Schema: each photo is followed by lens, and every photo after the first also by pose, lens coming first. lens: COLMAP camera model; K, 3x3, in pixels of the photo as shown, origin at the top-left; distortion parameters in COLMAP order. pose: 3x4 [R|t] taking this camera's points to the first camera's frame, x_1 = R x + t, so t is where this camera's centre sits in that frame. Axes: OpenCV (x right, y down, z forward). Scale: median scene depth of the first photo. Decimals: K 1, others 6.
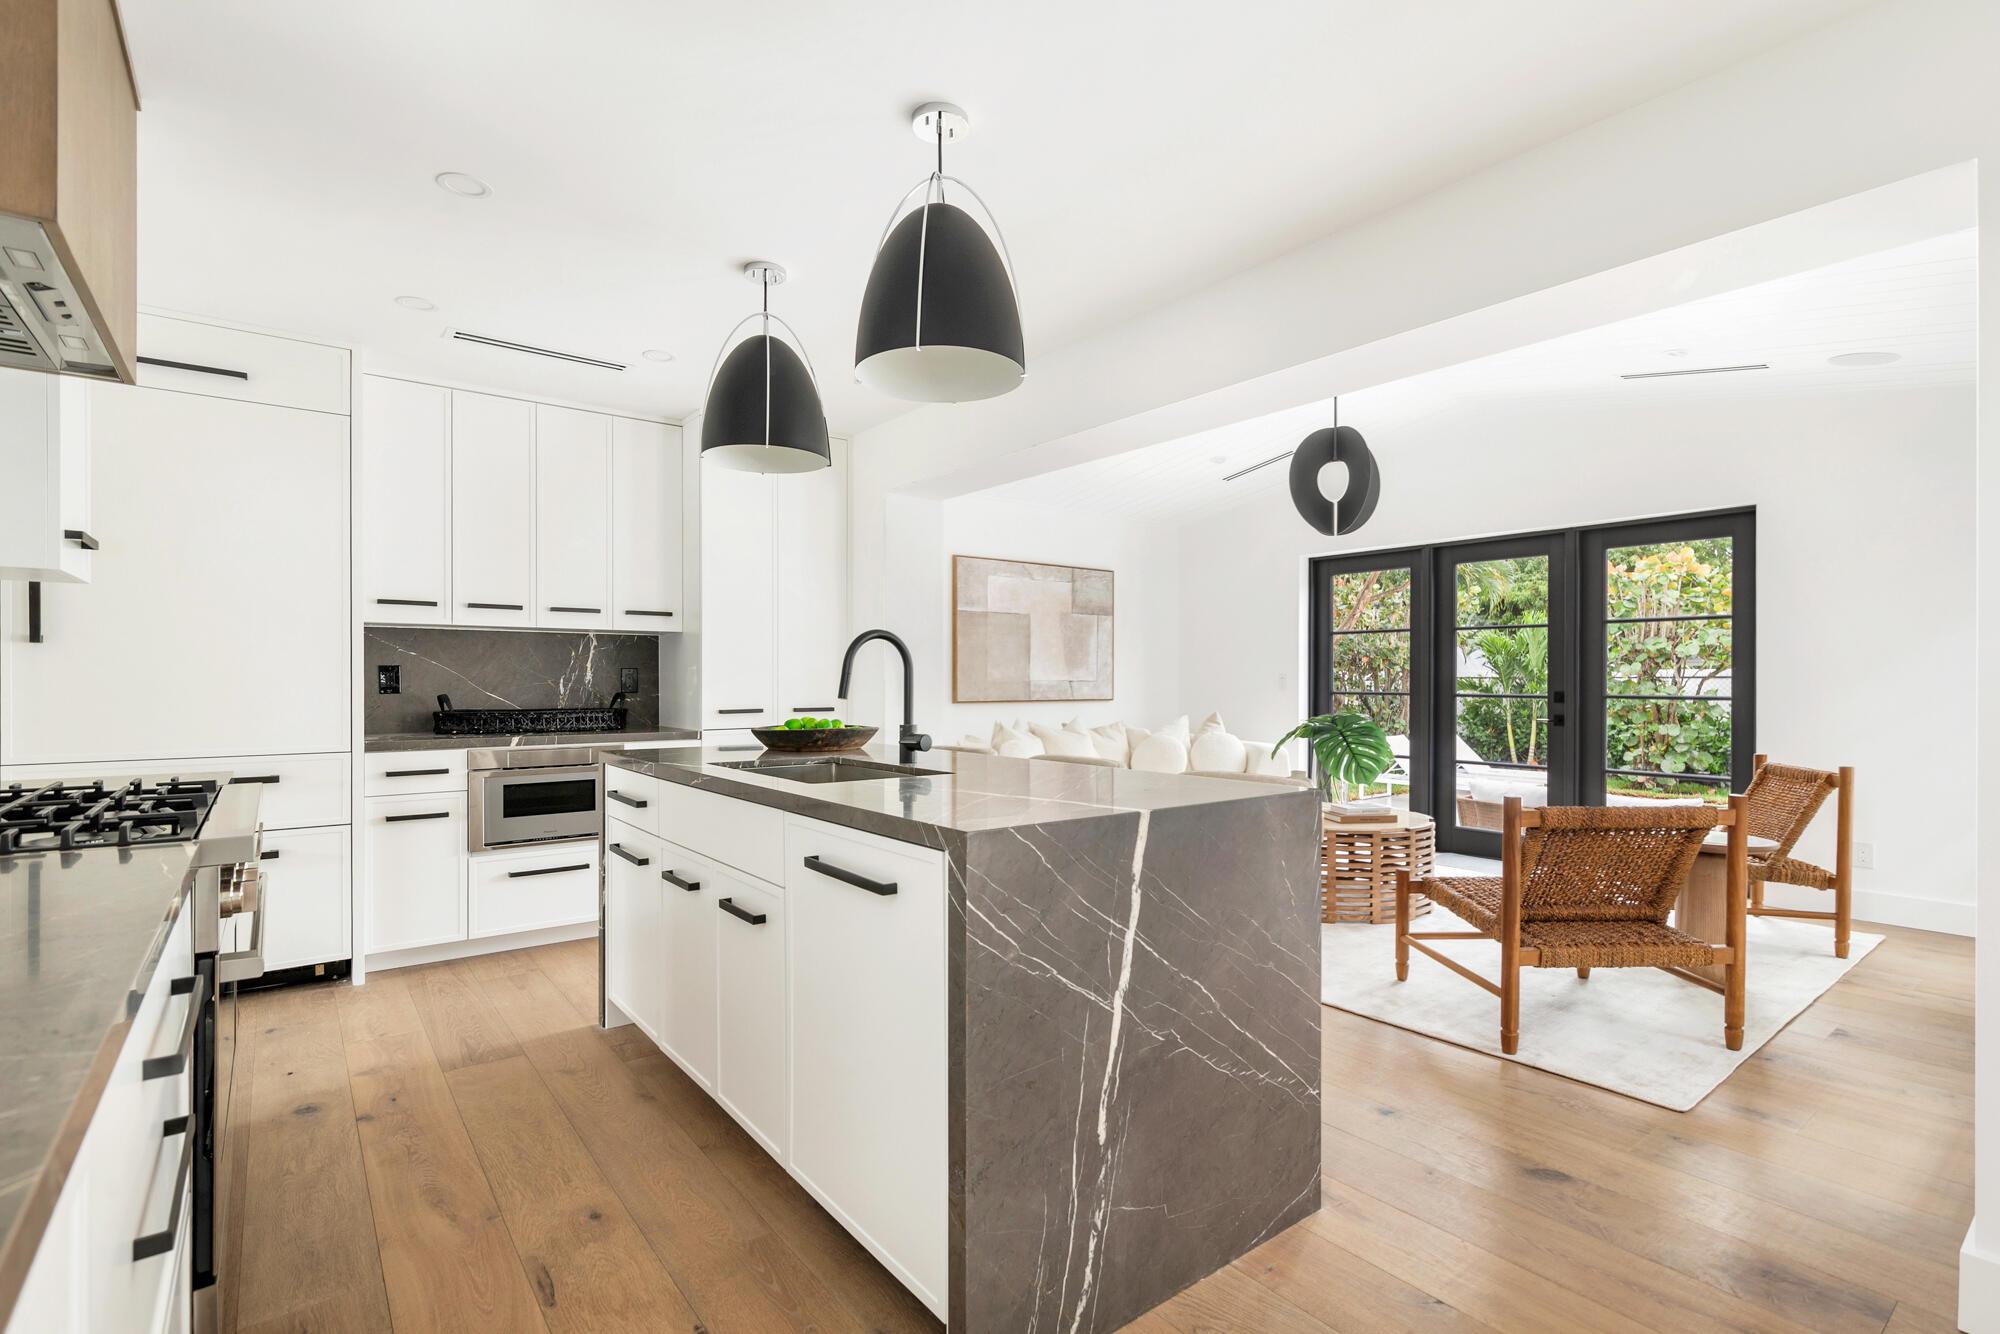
lens RADIAL K [[922.9, 0, 997.3], [0, 922.9, 673.8], [0, 0, 1]] dist [-0.006133, -0.000117]
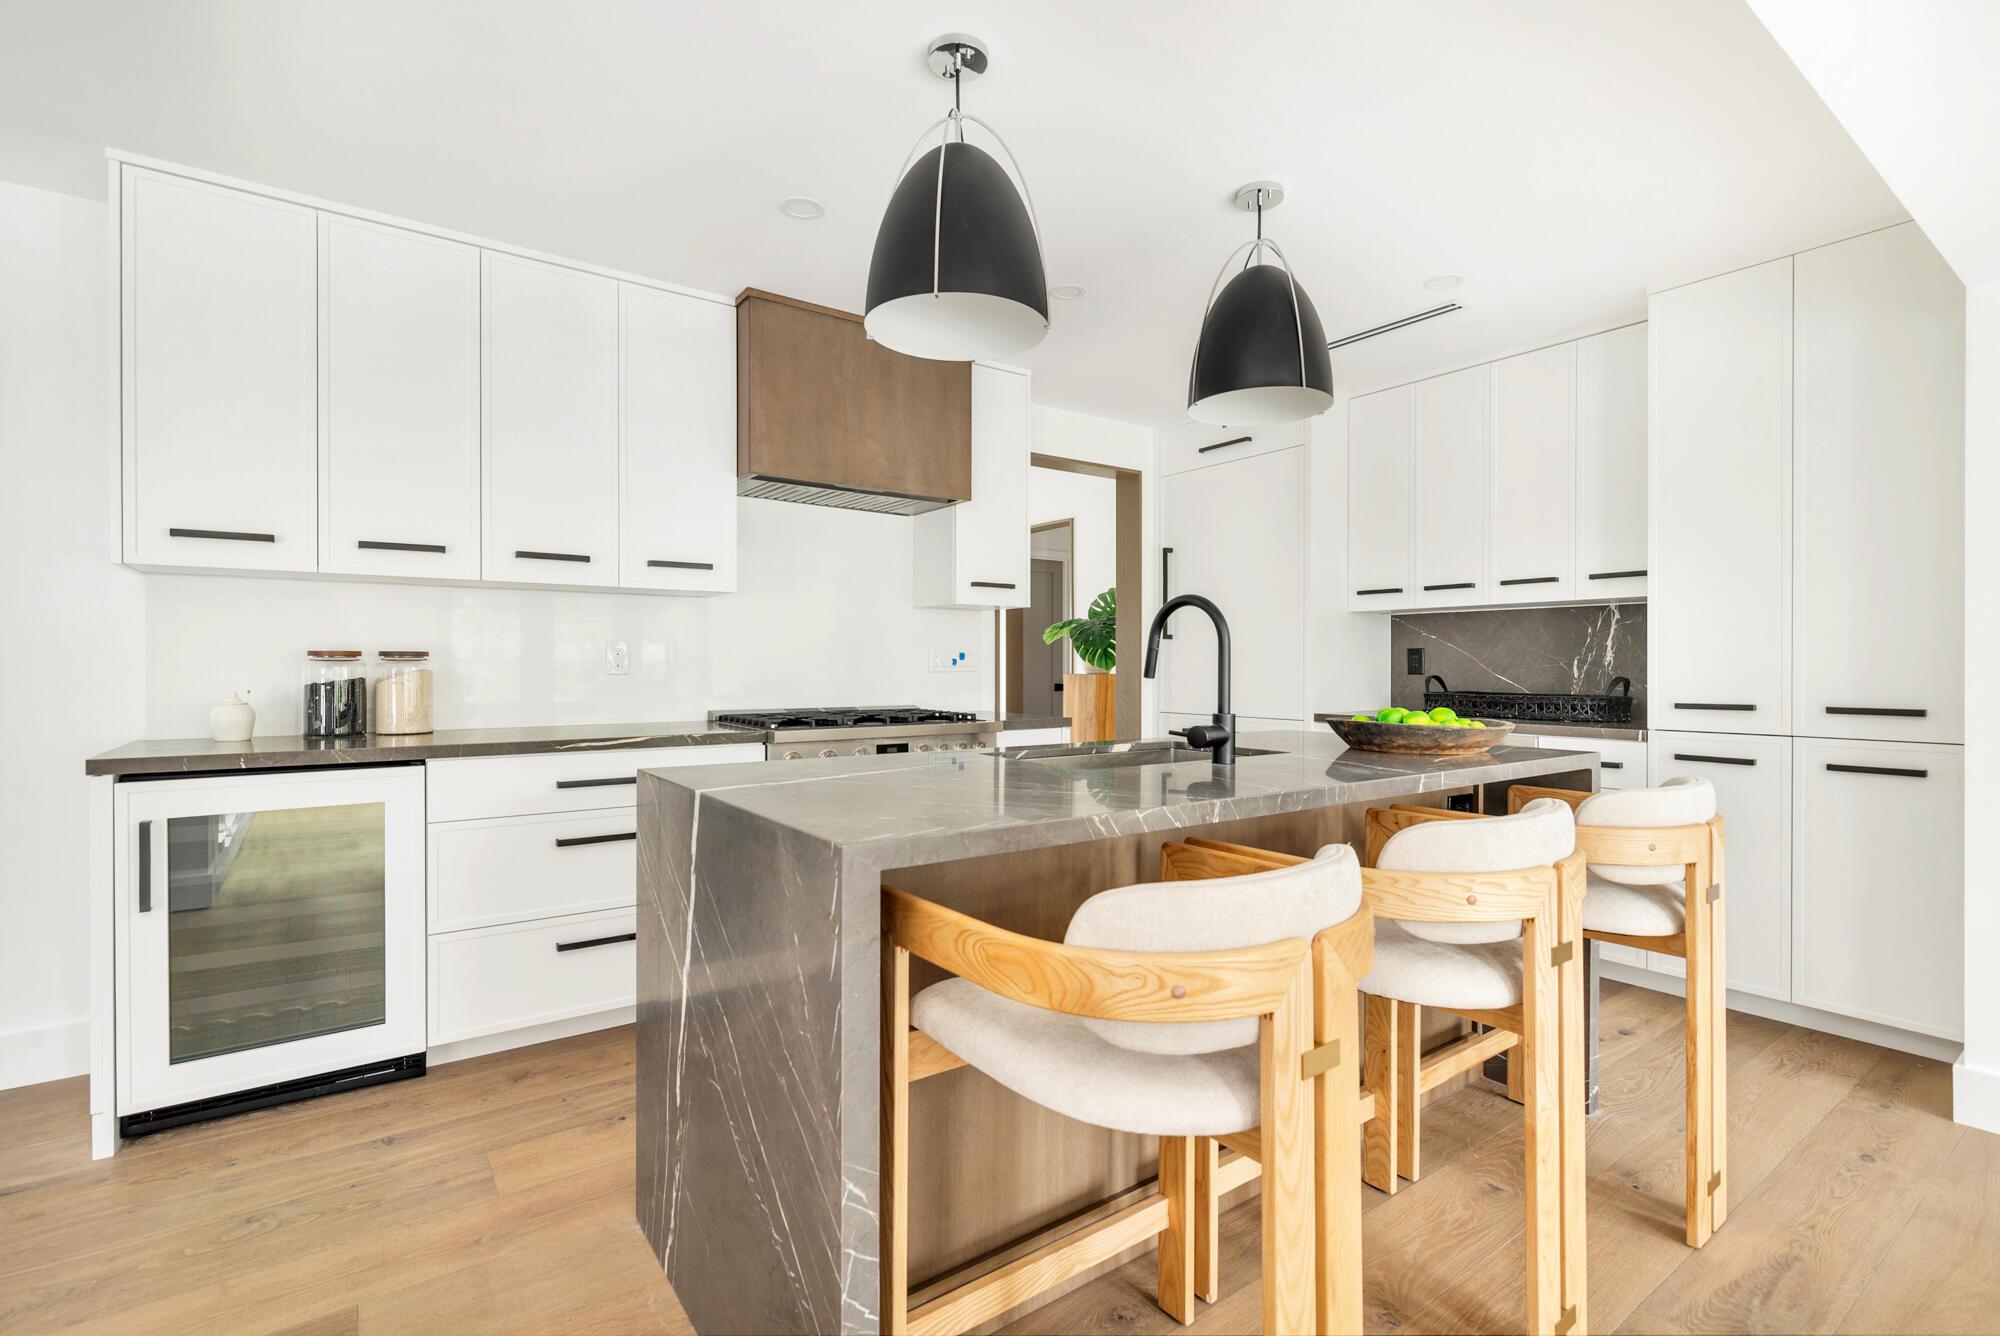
lens RADIAL K [[917.6, 0, 1001.3], [0, 917.6, 665.1], [0, 0, 1]] dist [-0.011154, 0.000788]
pose [[-0.031284, -0.000317, -0.999510, 0.447229], [0.005354, 0.999986, -0.000485, 0.008775], [0.999496, -0.005366, -0.031282, 0.557489]]
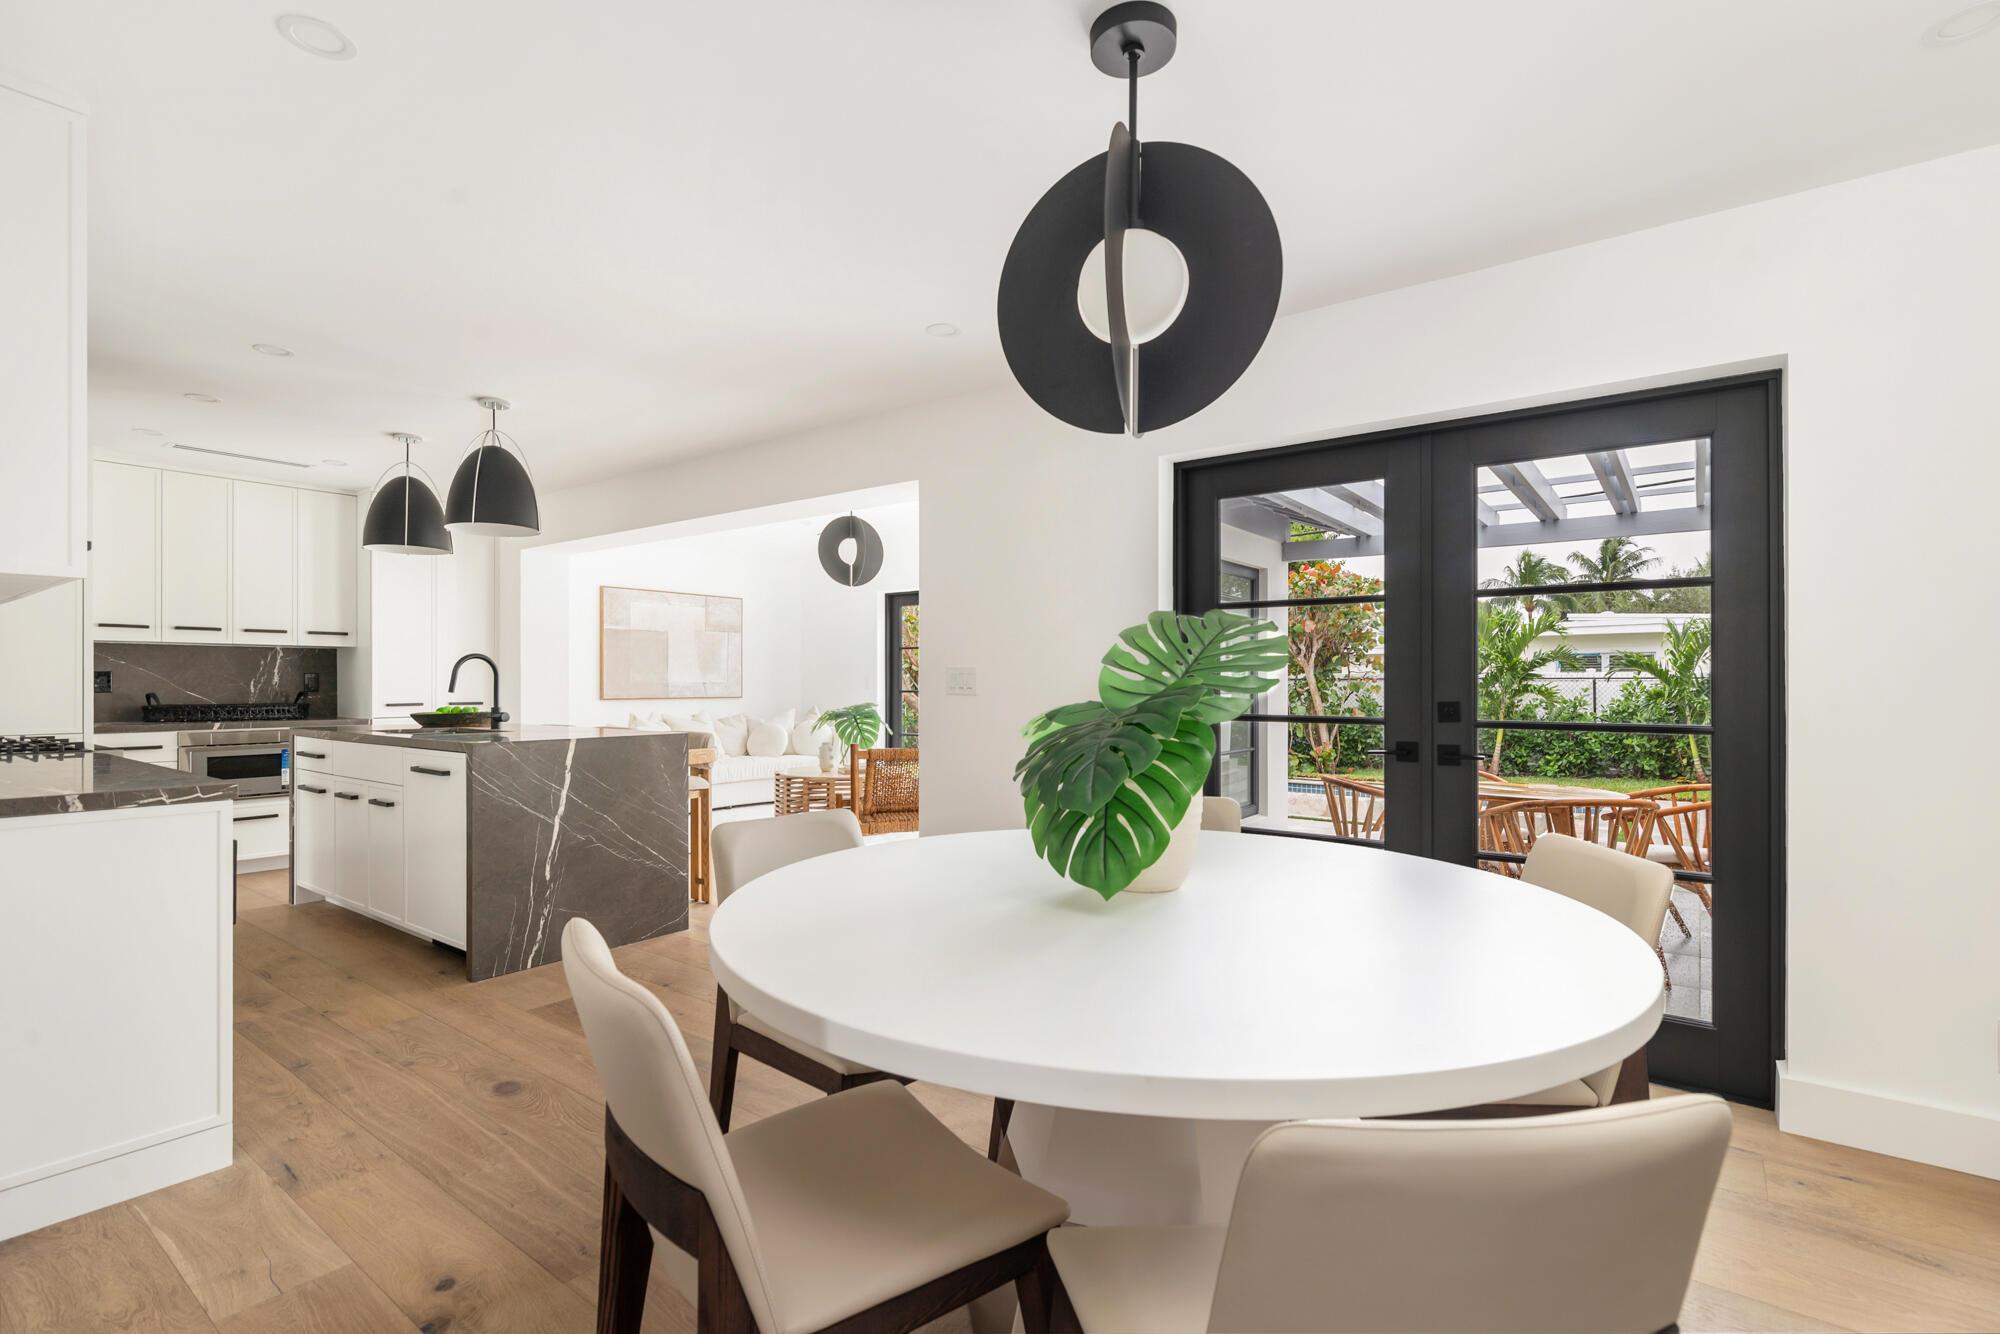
lens RADIAL K [[917.6, 0, 1006.8], [0, 917.6, 676.8], [0, 0, 1]] dist [-0.011154, 0.000788]
pose [[0.962830, 0.000742, 0.270109, 0.243770], [-0.000939, 0.999999, 0.000599, -0.002894], [-0.270108, -0.000830, 0.962830, -0.619948]]
